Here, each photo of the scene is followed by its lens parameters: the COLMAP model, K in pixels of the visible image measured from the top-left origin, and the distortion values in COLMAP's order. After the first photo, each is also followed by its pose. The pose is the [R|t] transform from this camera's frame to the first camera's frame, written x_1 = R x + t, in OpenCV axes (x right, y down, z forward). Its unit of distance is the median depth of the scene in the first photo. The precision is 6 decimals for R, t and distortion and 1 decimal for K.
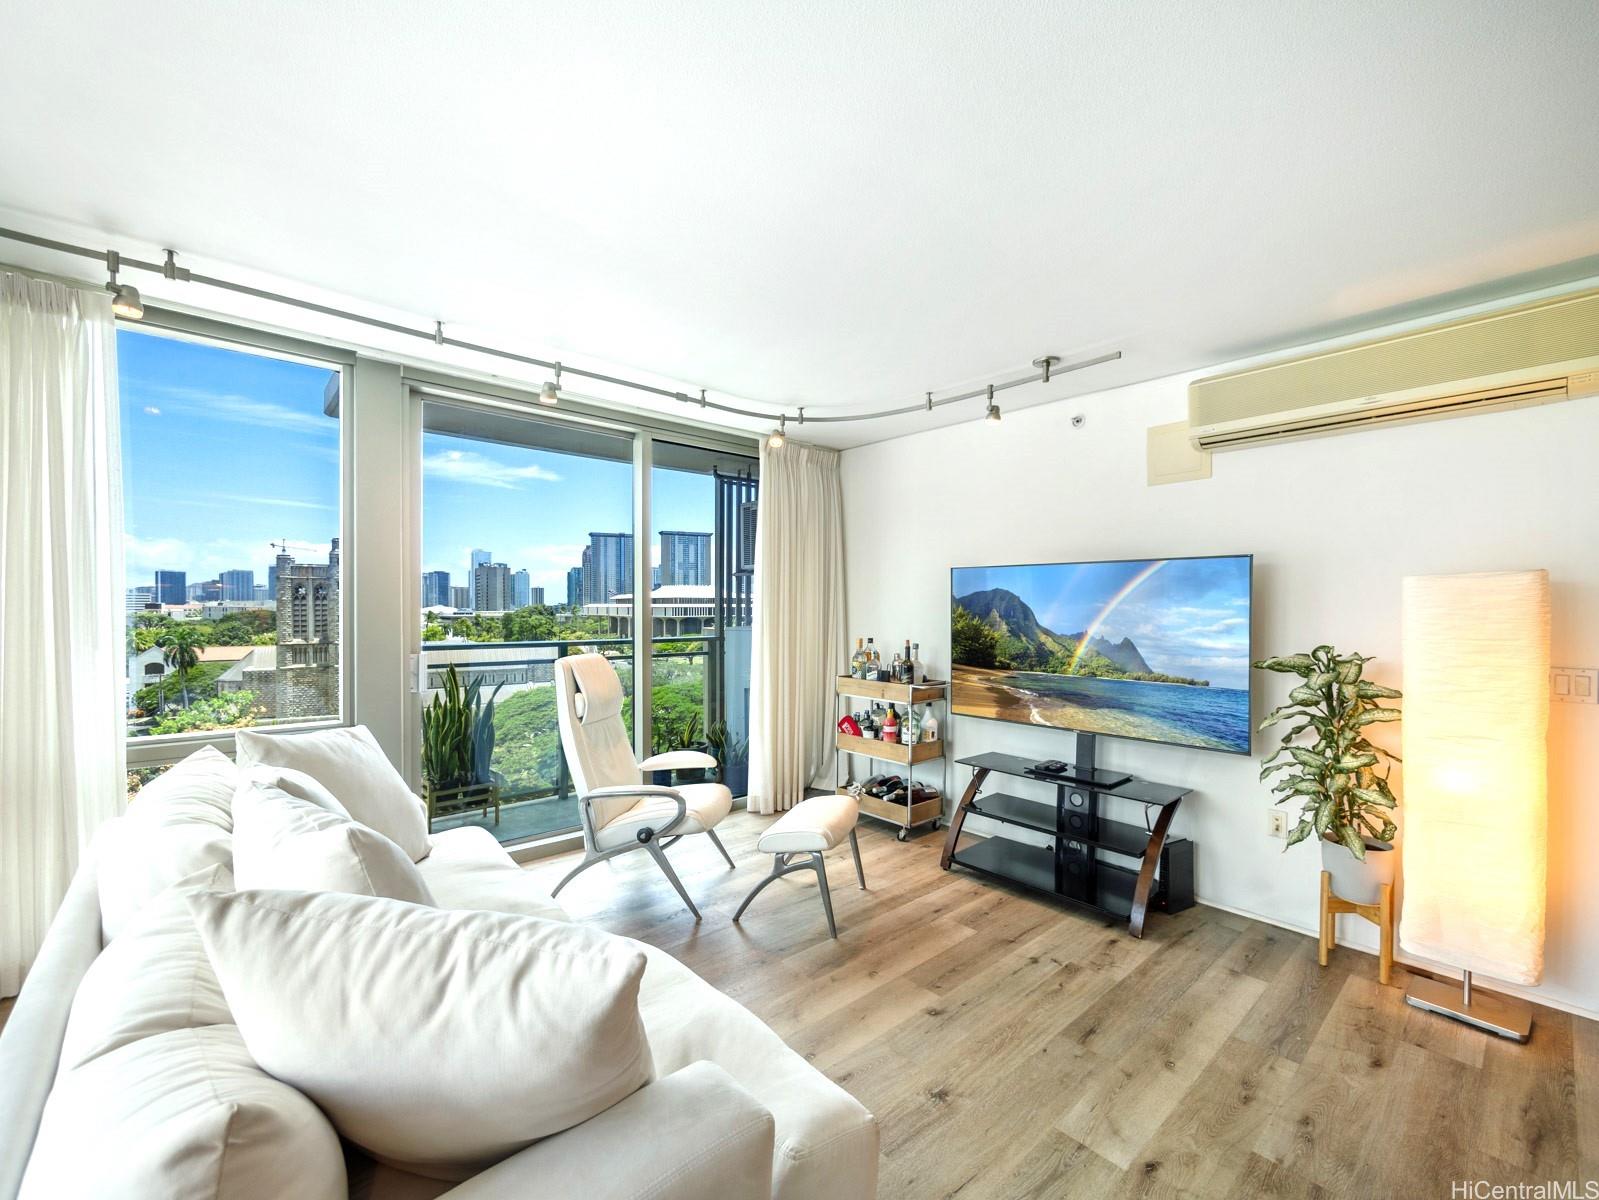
lens RADIAL K [[676.1, 0, 800.0], [0, 676.1, 614.3], [0, 0, 1]] dist [-0.006602, 0.000162]
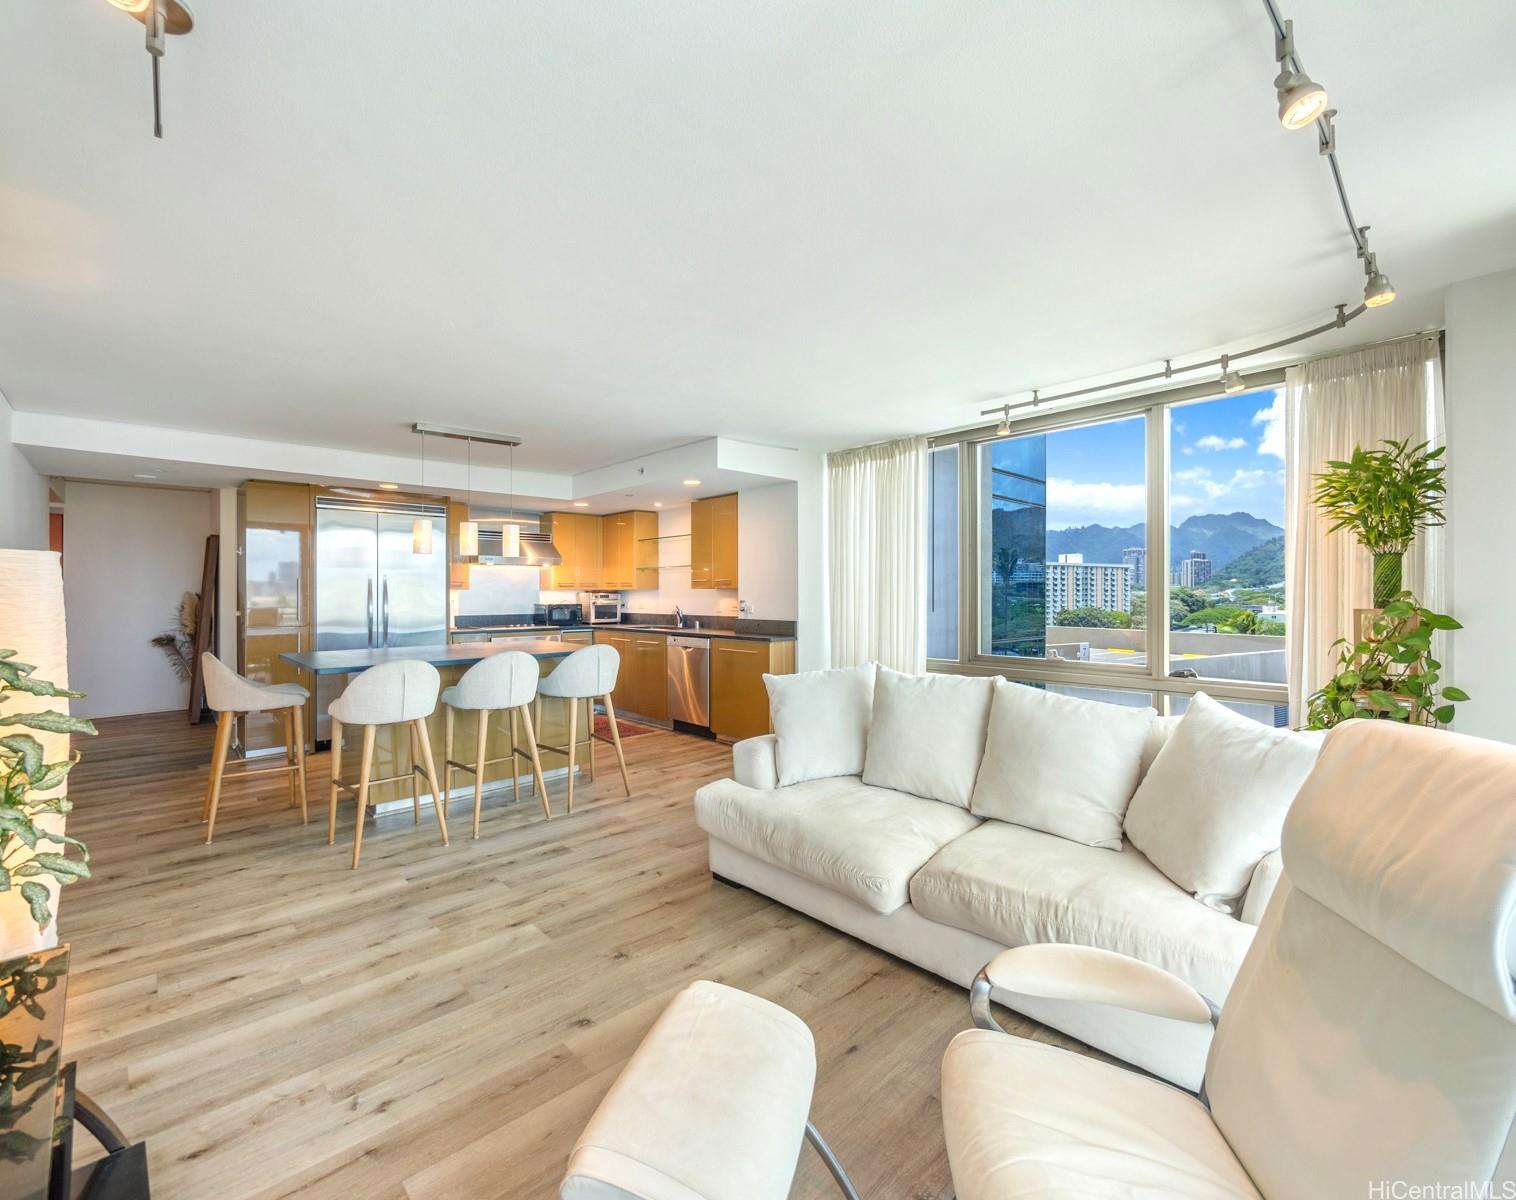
lens RADIAL K [[665.5, 0, 722.2], [0, 665.5, 595.9], [0, 0, 1]] dist [-0.010348, 0.000490]
pose [[-0.999992, 0.001814, -0.003634, 0.007424], [0.001776, 0.999945, 0.010379, -0.003120], [0.003652, 0.010373, -0.999940, 1.323114]]
